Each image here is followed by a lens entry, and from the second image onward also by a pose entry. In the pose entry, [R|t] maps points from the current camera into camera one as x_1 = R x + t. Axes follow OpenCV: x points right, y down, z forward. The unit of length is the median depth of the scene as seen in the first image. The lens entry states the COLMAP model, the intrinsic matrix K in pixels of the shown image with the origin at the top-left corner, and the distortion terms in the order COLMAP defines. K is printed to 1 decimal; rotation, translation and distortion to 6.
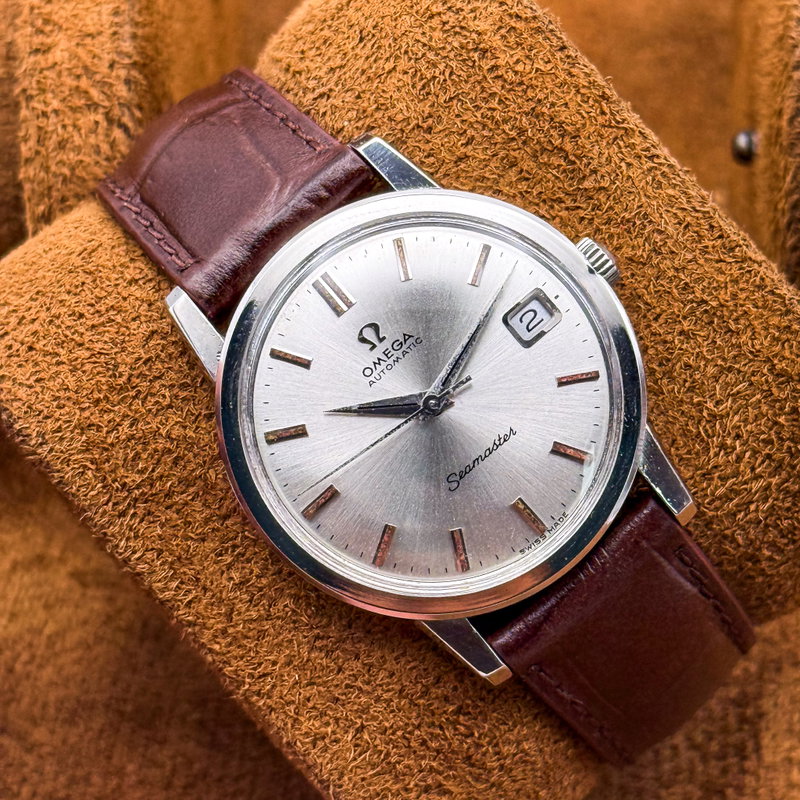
lens RADIAL K [[3036.6, 0, 401.2], [0, 3036.6, 415.4], [0, 0, 1]] dist [0.153812, 0.642791]
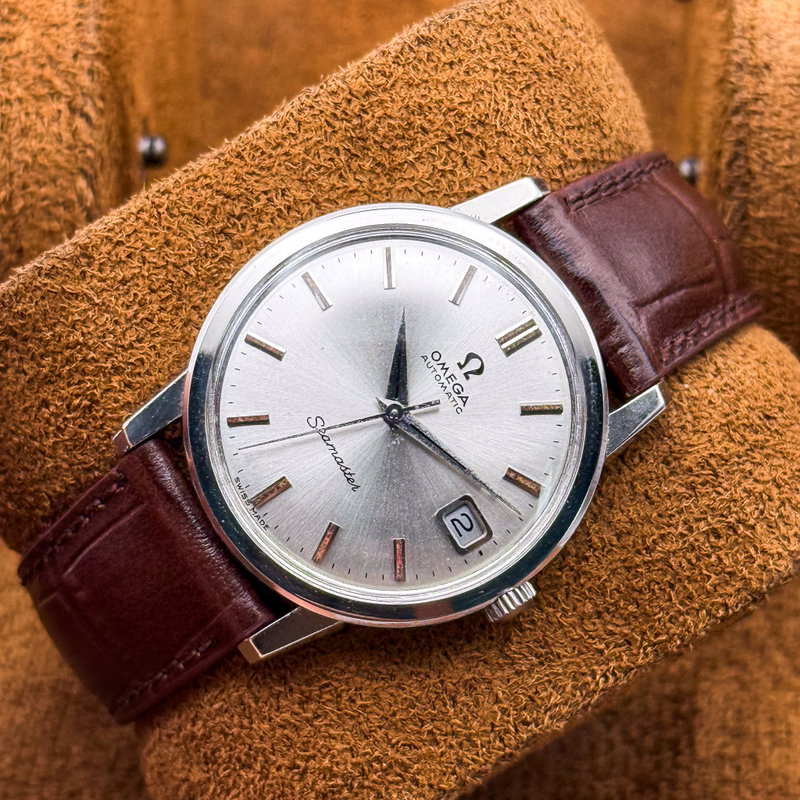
lens RADIAL K [[3036.6, 0, 401.2], [0, 3036.6, 415.4], [0, 0, 1]] dist [0.153812, 0.642791]
pose [[-0.156777, 0.984439, -0.079372, 0.088153], [-0.987477, -0.154813, 0.030362, -0.035500], [0.017602, 0.083139, 0.996383, -0.007887]]
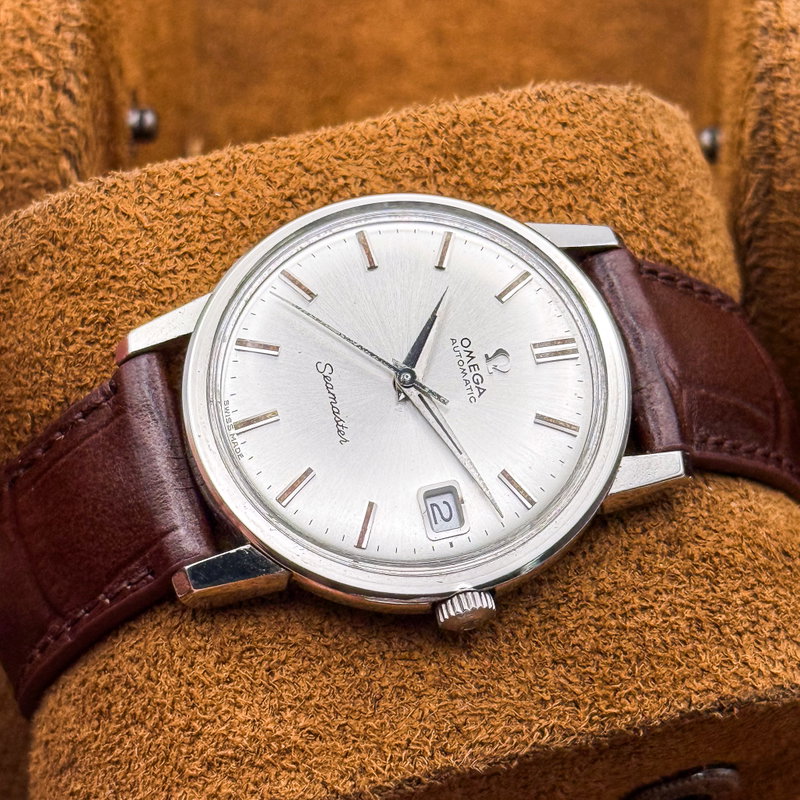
lens RADIAL K [[3036.6, 0, 401.2], [0, 3036.6, 415.4], [0, 0, 1]] dist [0.153812, 0.642791]
pose [[-0.437505, 0.820606, -0.367688, 0.361804], [-0.899168, -0.403474, 0.169428, -0.164111], [-0.009319, 0.404739, 0.914385, 0.121958]]
